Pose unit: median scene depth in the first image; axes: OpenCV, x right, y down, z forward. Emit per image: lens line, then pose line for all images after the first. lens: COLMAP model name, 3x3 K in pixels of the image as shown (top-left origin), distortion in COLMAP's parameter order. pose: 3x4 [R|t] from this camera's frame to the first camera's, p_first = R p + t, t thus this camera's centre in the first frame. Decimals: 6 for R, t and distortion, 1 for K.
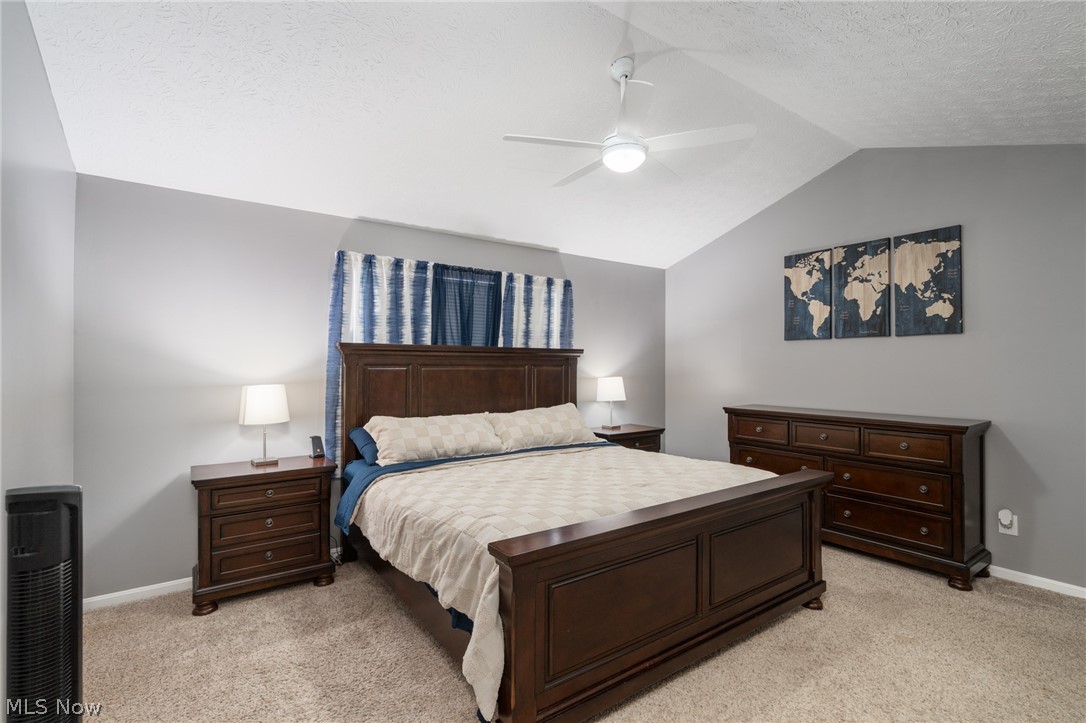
lens RADIAL K [[491.5, 0, 545.6], [0, 491.5, 358.5], [0, 0, 1]] dist [-0.002294, 0.000670]
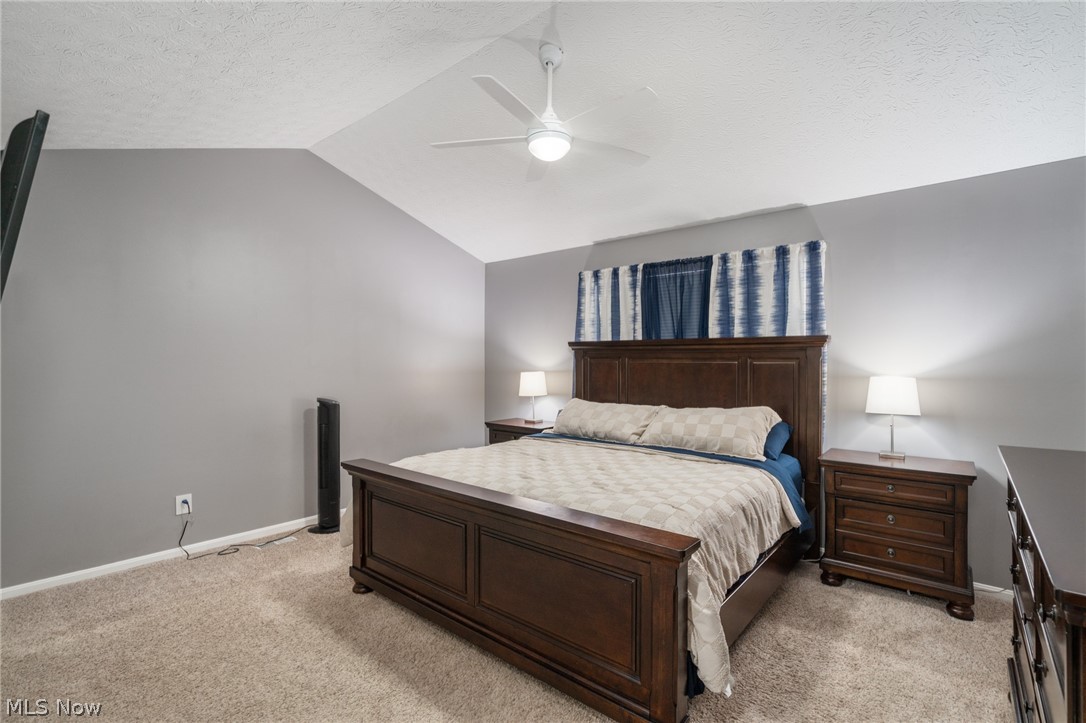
lens RADIAL K [[491.5, 0, 548.9], [0, 491.5, 362.2], [0, 0, 1]] dist [-0.002294, 0.000670]
pose [[0.274039, 0.011235, -0.961653, 1.156495], [0.020920, 0.999626, 0.017640, -0.001948], [0.961491, -0.024951, 0.273701, 0.751633]]
